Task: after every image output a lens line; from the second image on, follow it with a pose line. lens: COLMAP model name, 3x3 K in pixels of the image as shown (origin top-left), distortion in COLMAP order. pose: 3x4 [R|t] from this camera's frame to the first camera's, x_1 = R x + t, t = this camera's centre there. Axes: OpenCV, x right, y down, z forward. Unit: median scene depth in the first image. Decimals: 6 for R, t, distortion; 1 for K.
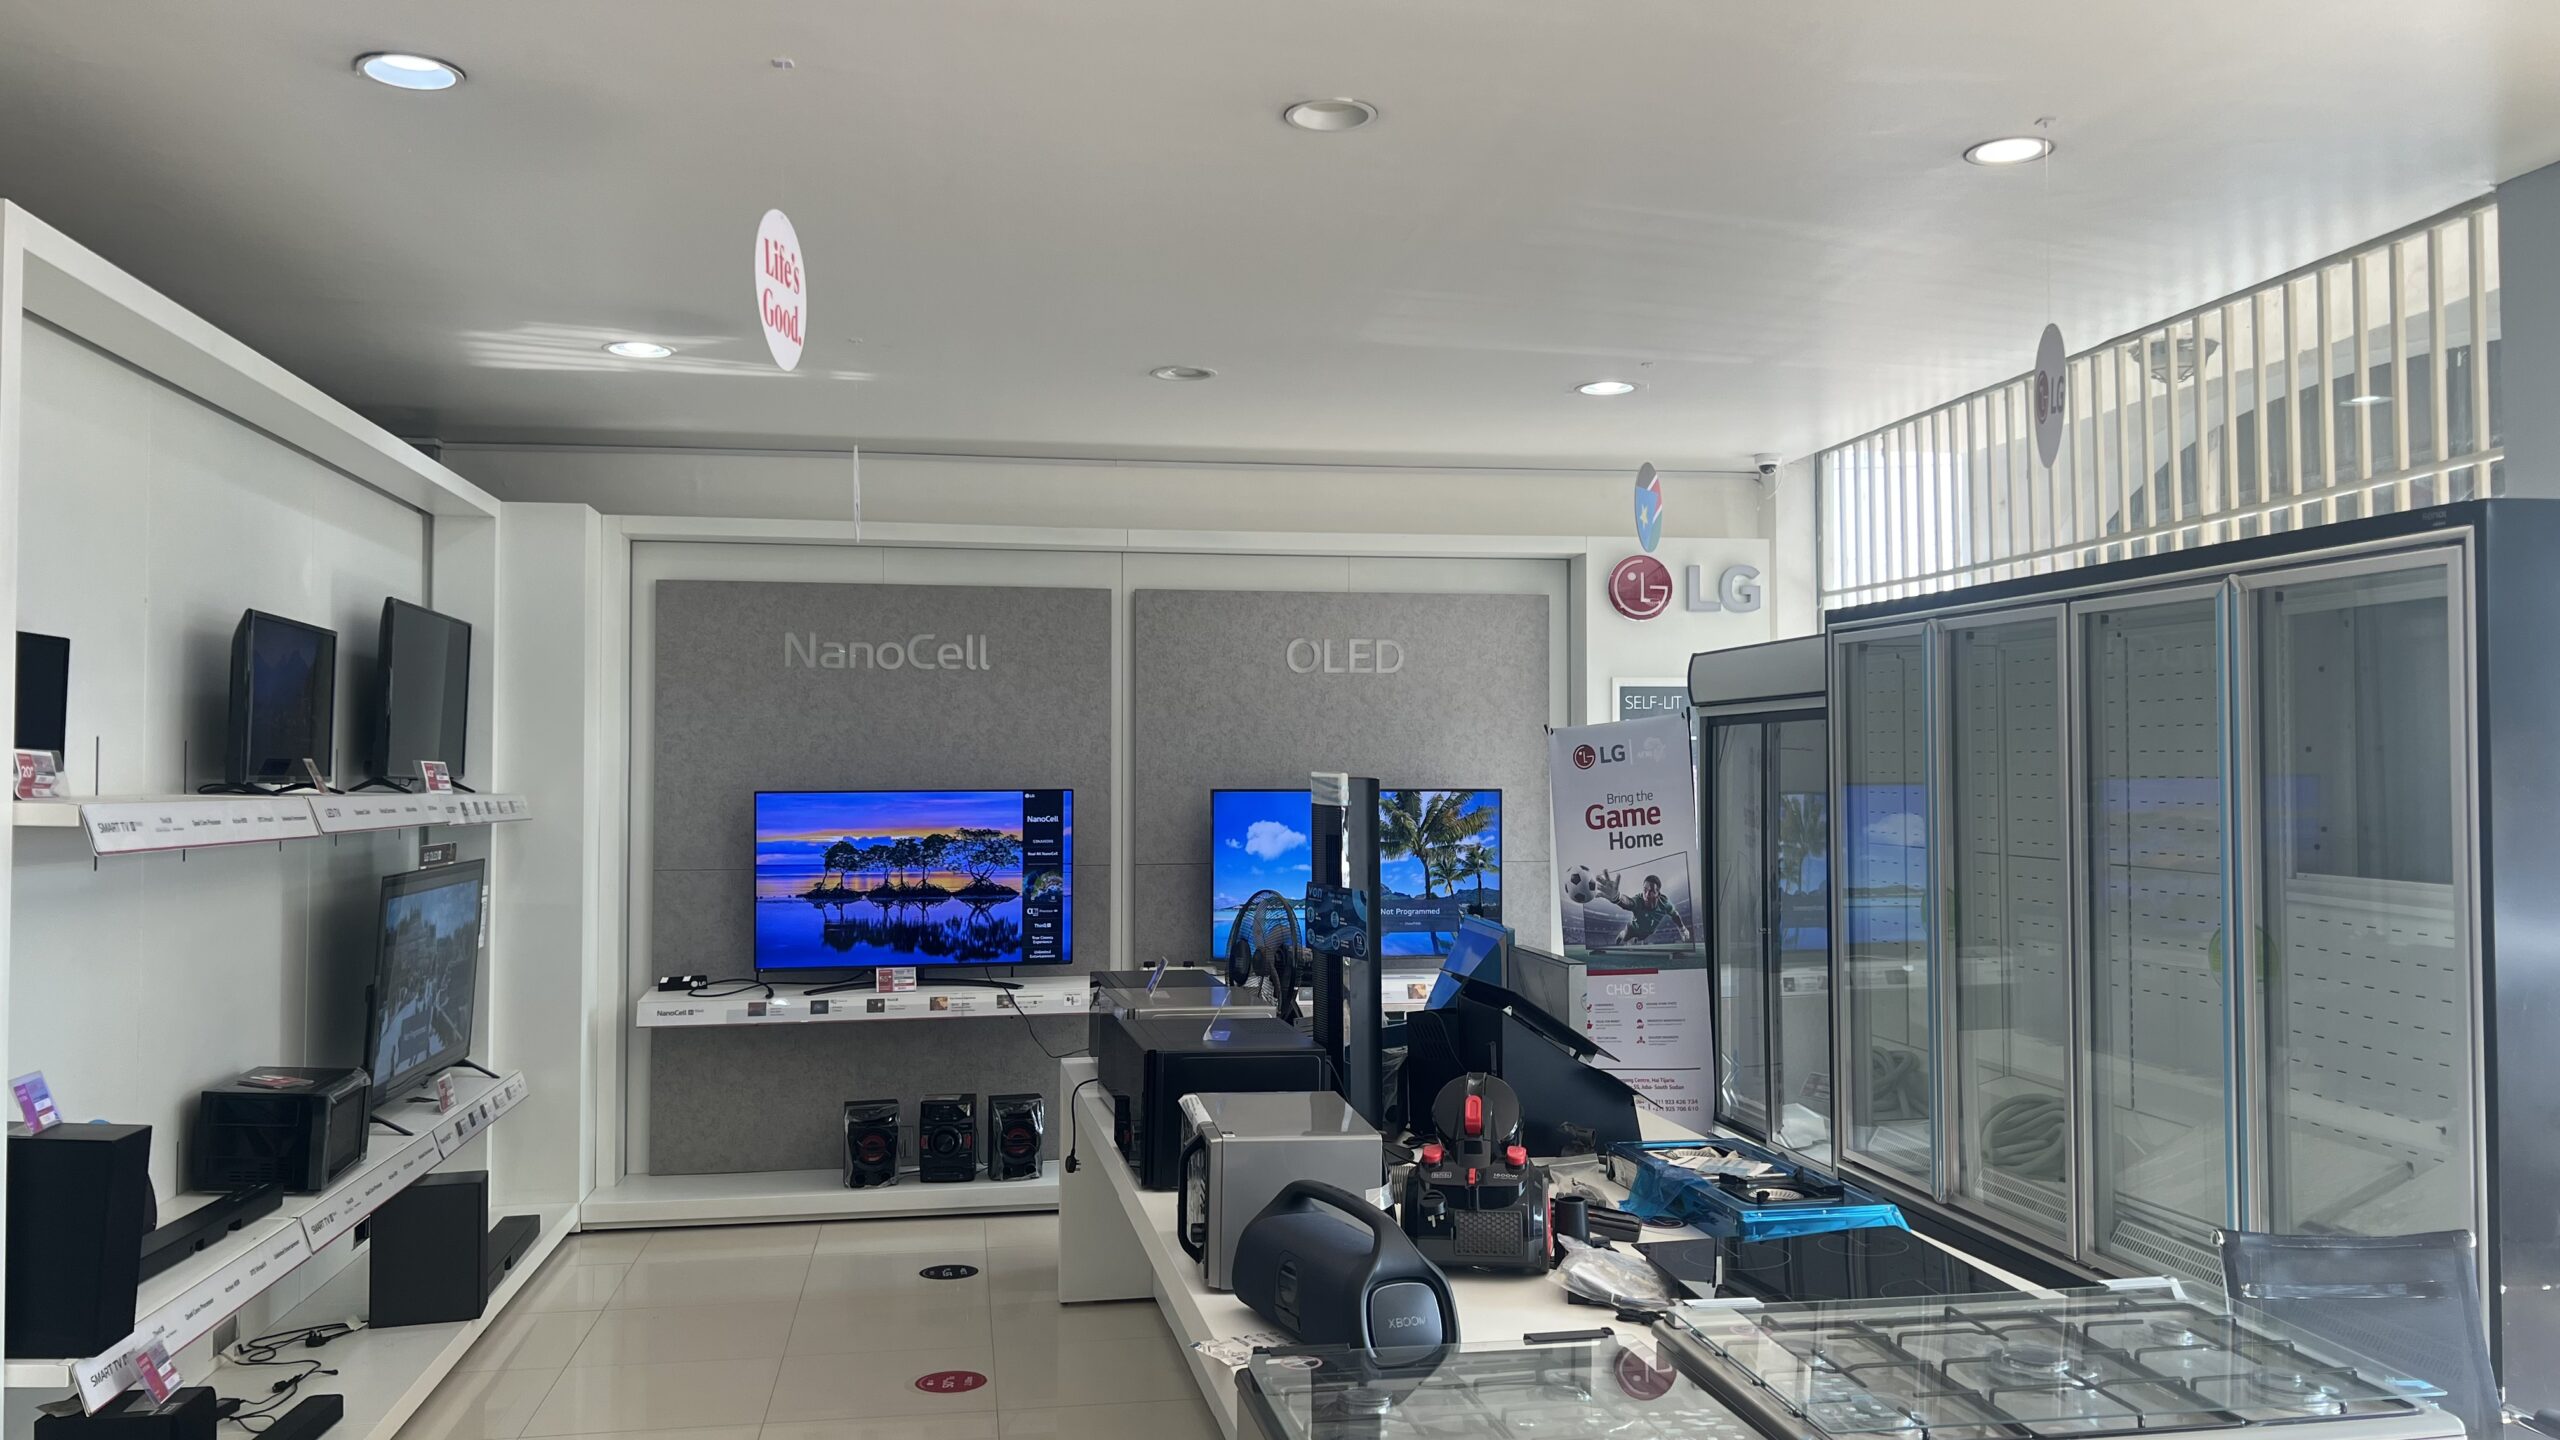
lens RADIAL K [[1916.5, 0, 1280.2], [0, 1916.5, 731.2], [0, 0, 1]] dist [0.066224, -0.074000]
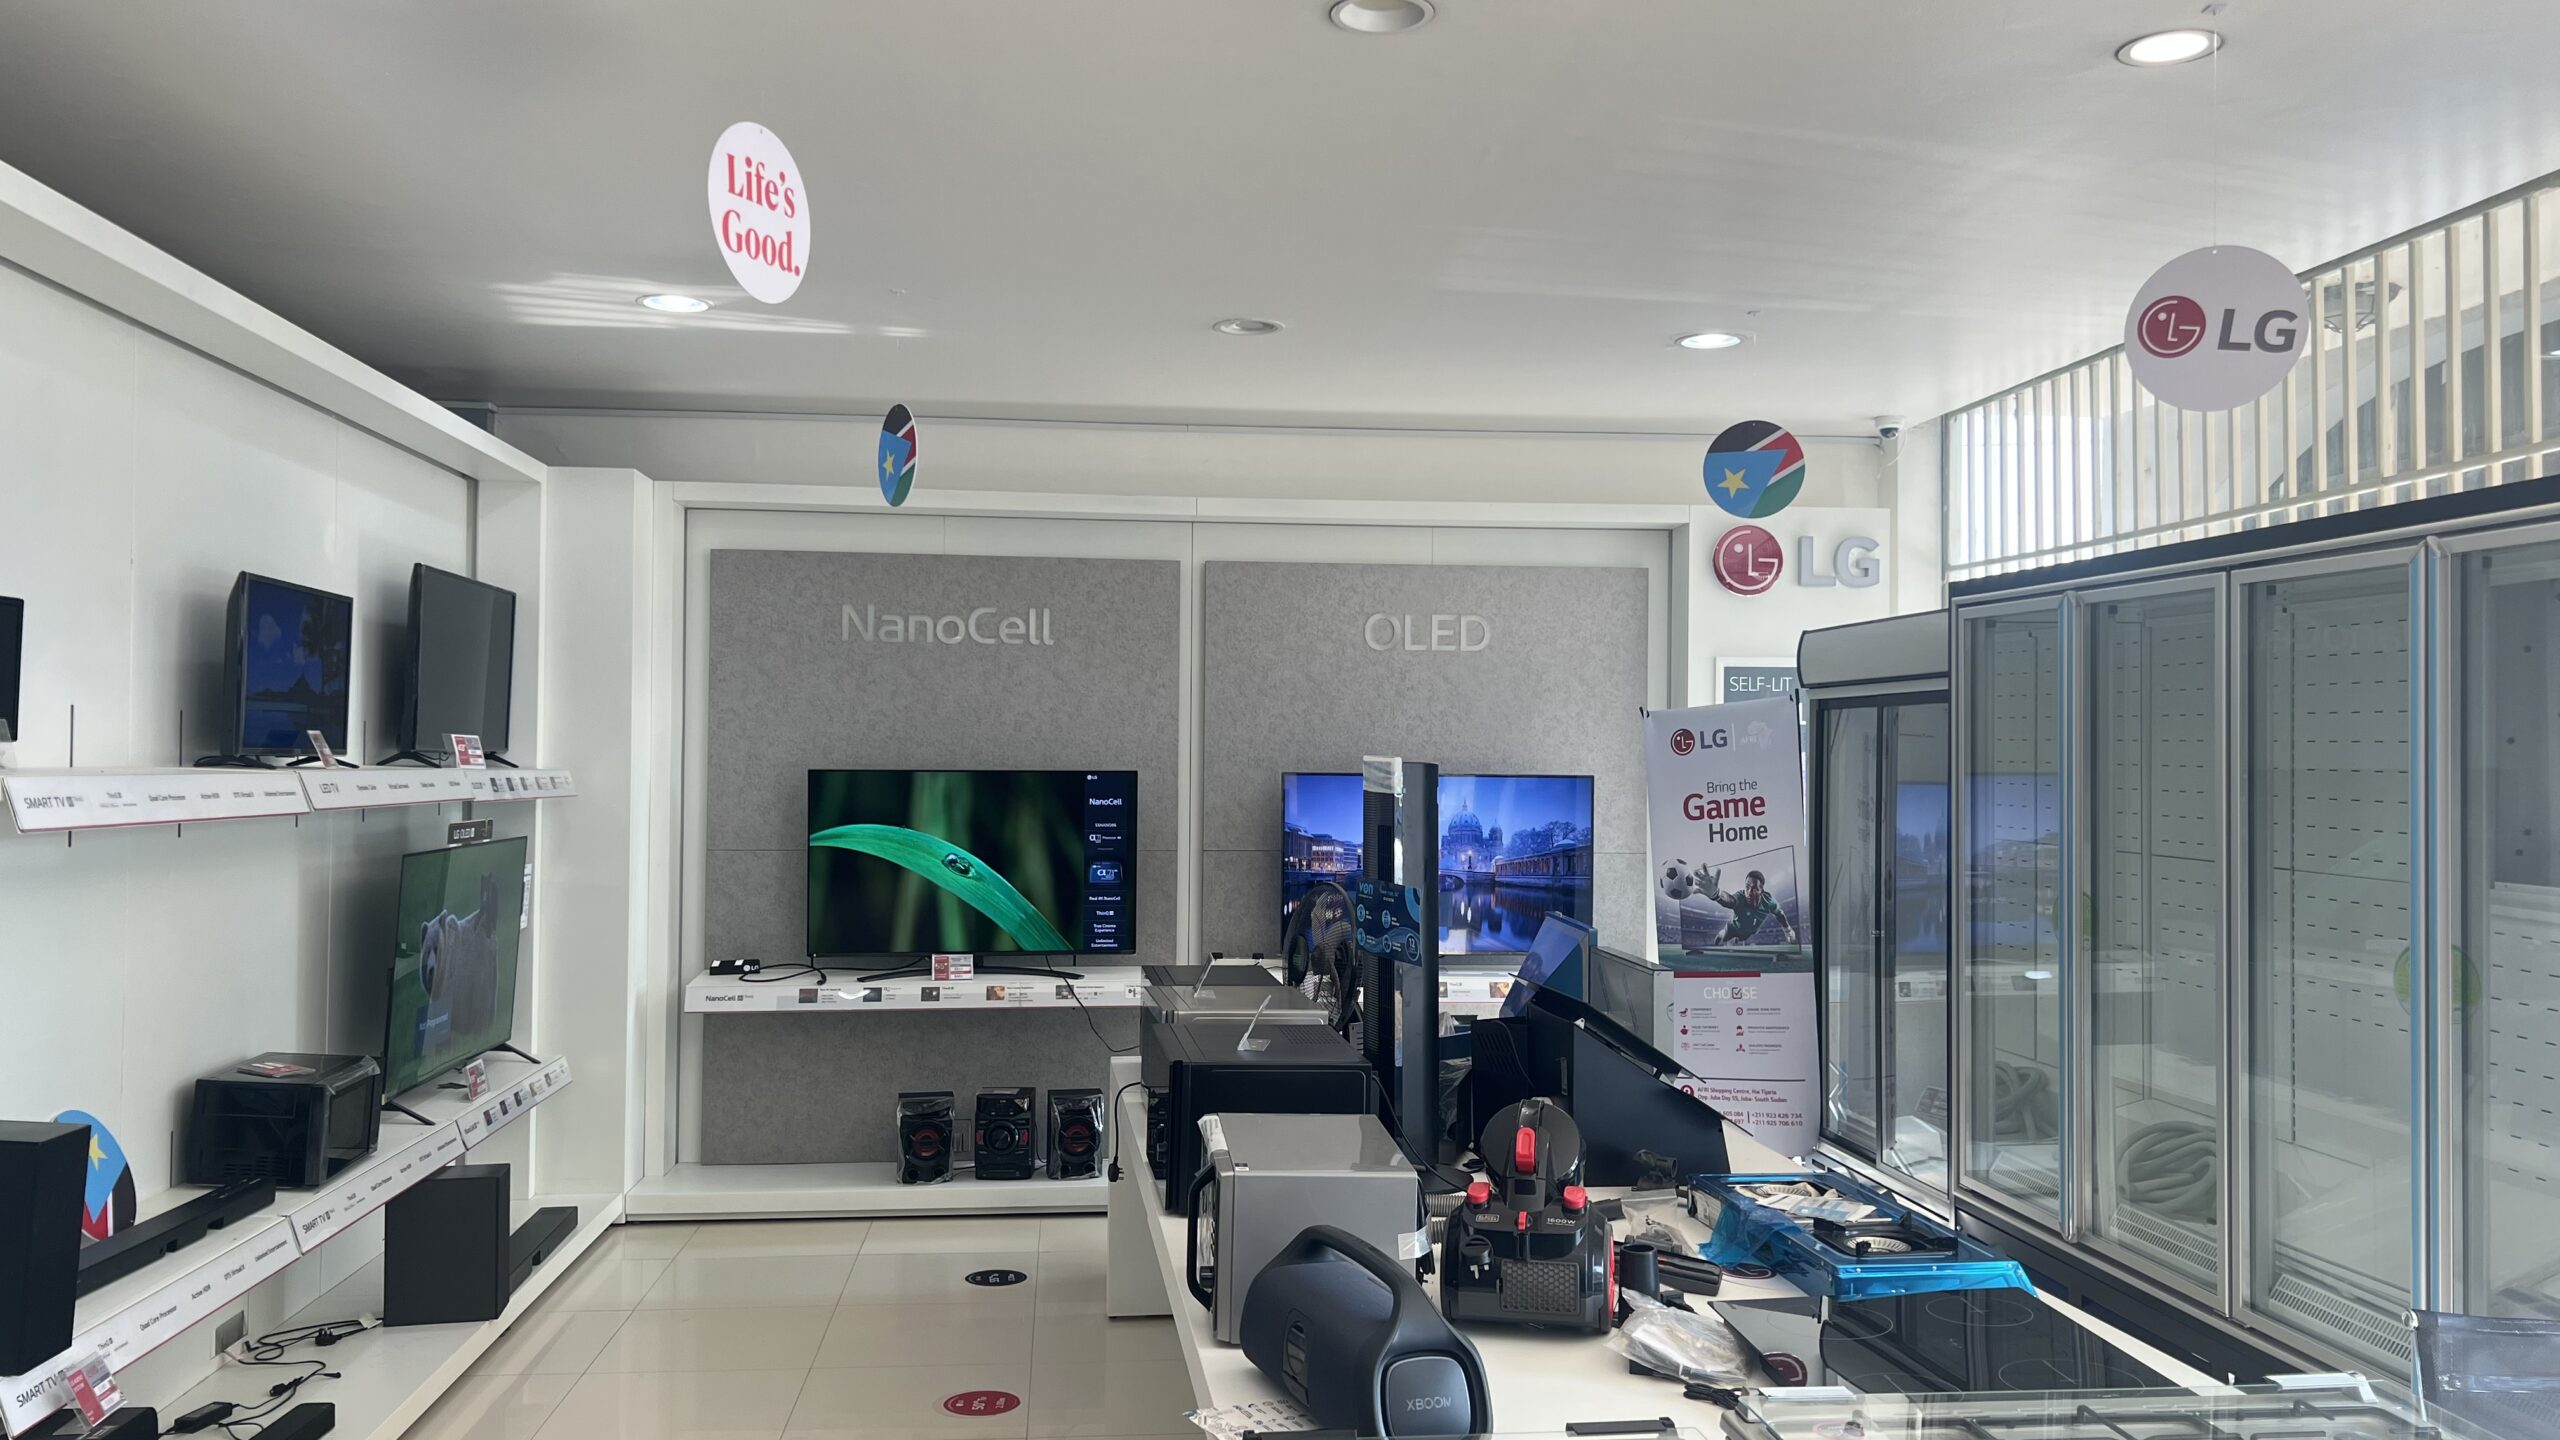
lens RADIAL K [[1882.3, 0, 1276.8], [0, 1882.3, 736.8], [0, 0, 1]] dist [0.061383, -0.067164]
pose [[0.997666, 0.009390, -0.067637, 0.026164], [-0.008548, 0.999883, 0.012721, 0.001018], [0.067748, -0.012113, 0.997629, 0.081435]]
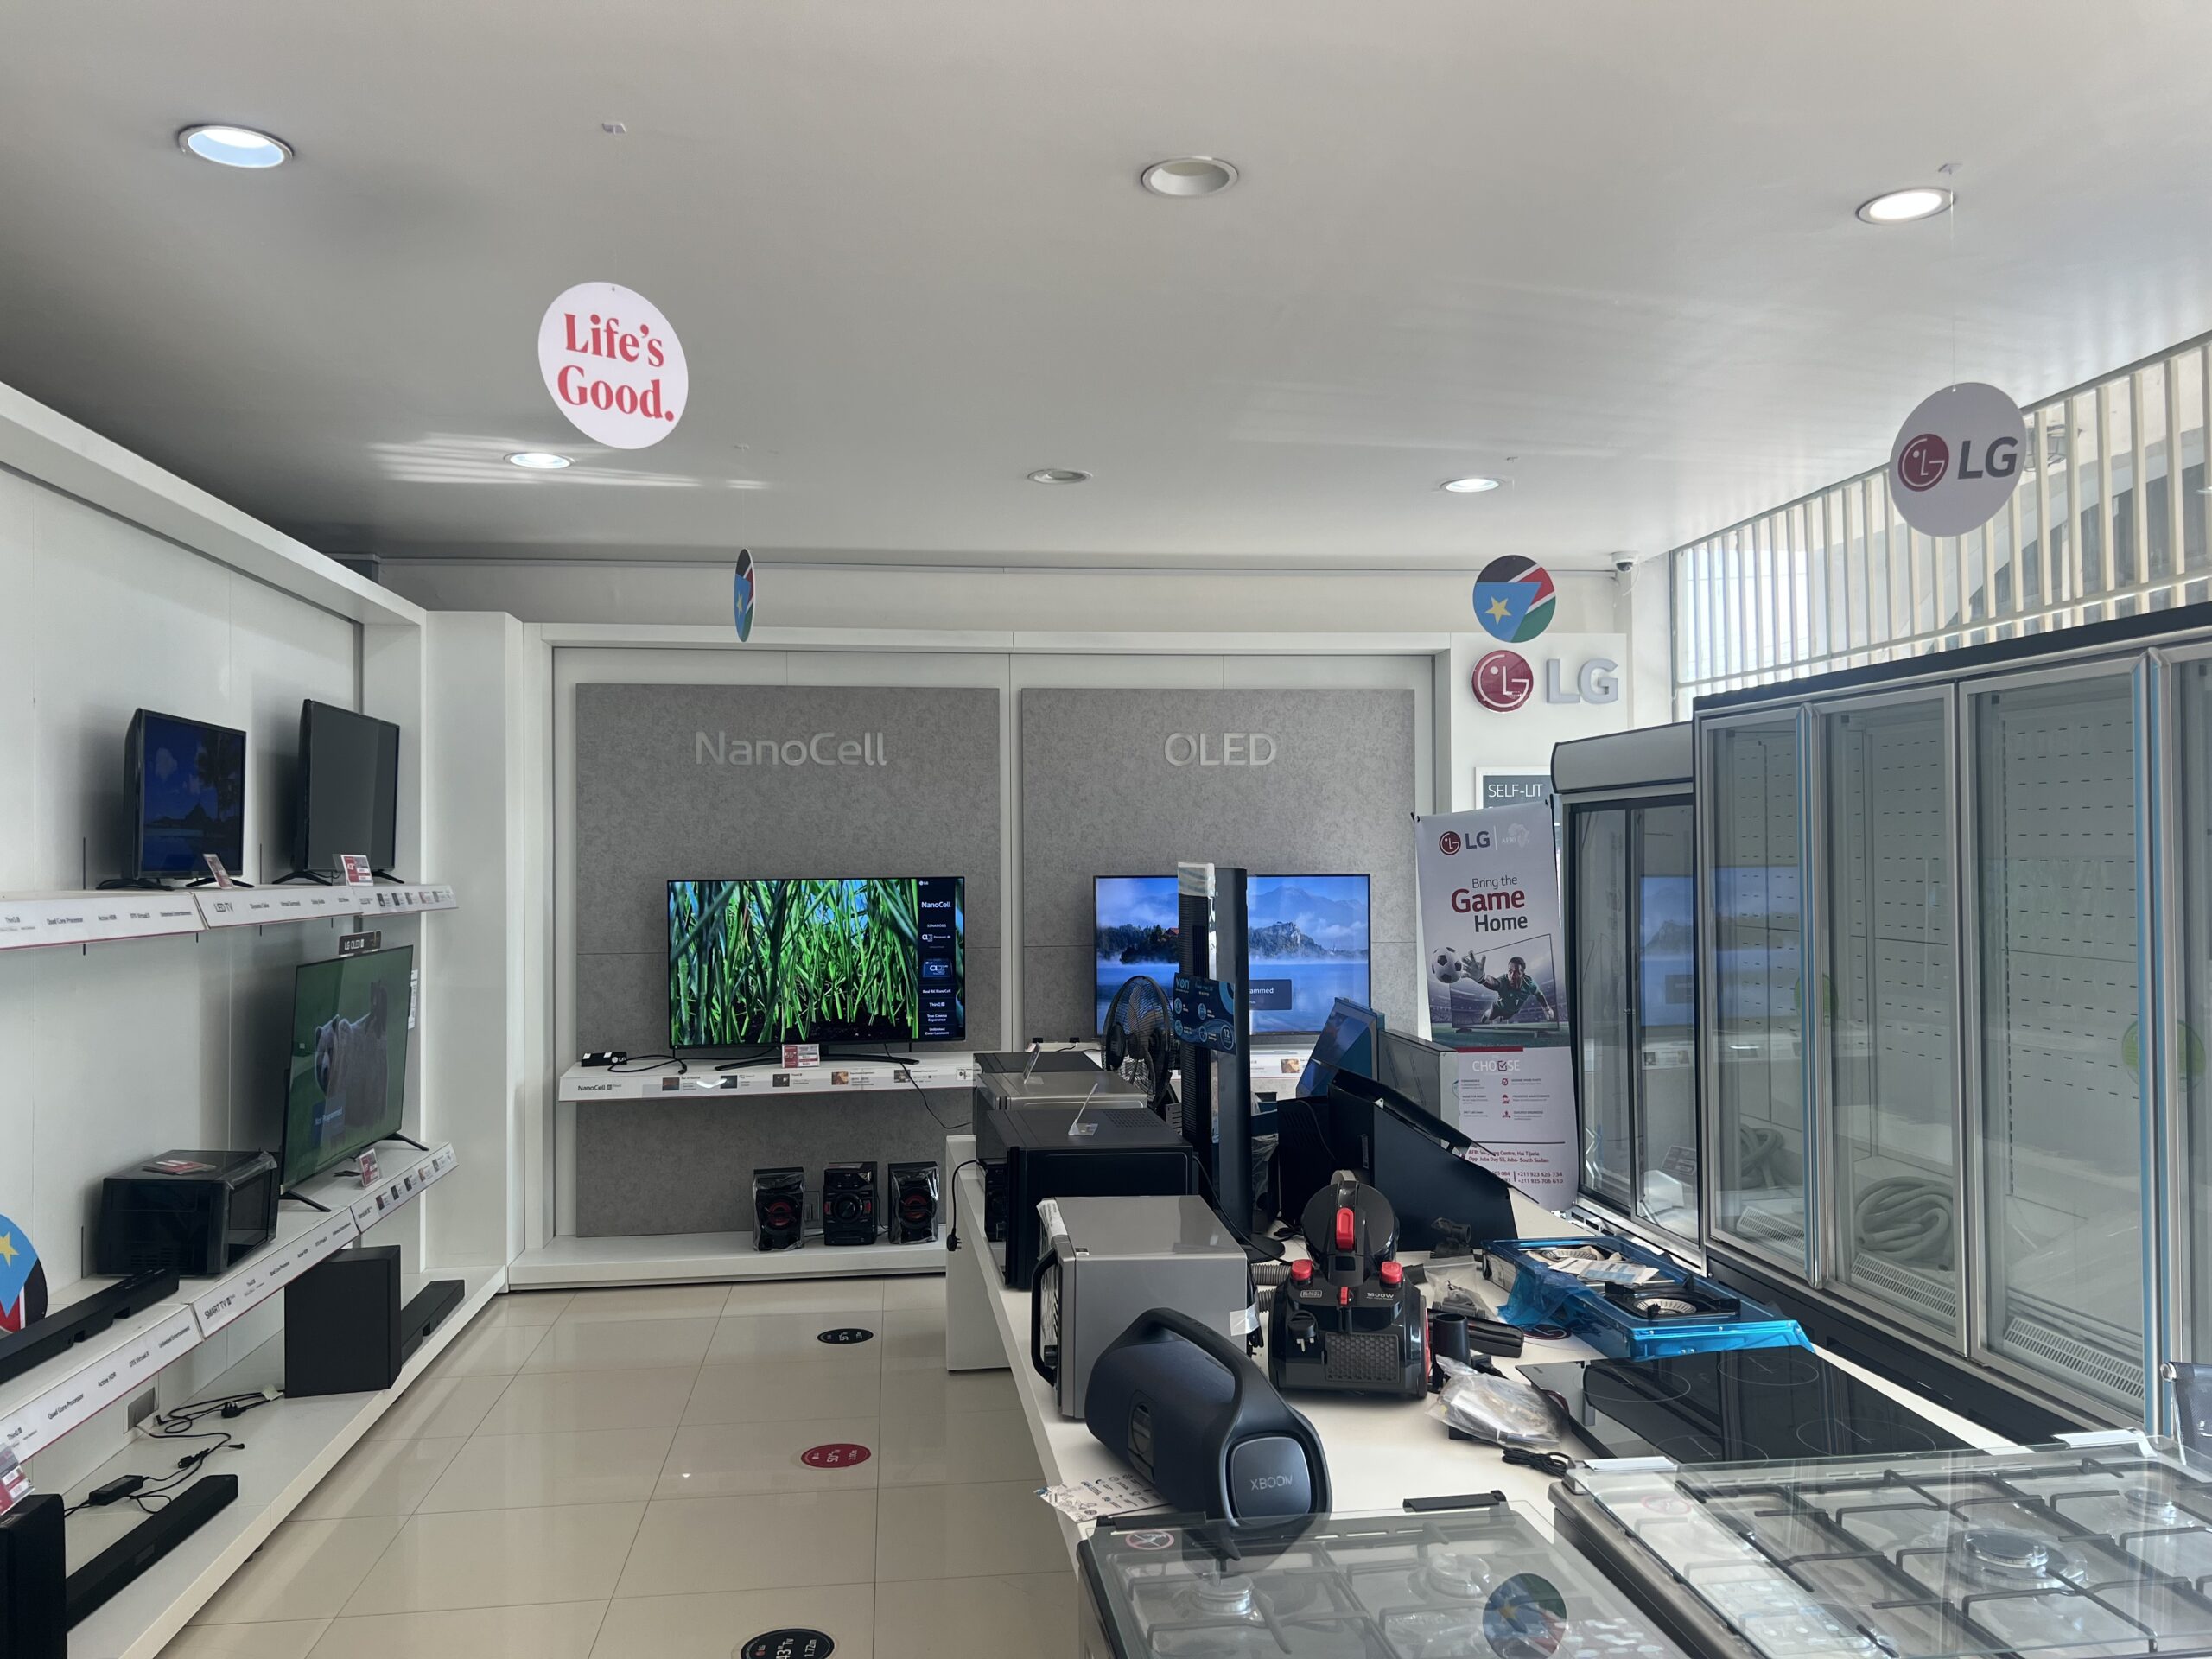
lens RADIAL K [[1609.6, 0, 1106.9], [0, 1609.6, 839.5], [0, 0, 1]] dist [0.058999, -0.063421]
pose [[0.998956, -0.006649, -0.045188, 0.012615], [0.007202, 0.999901, 0.012084, -0.000630], [0.045104, -0.012397, 0.998905, 0.123673]]
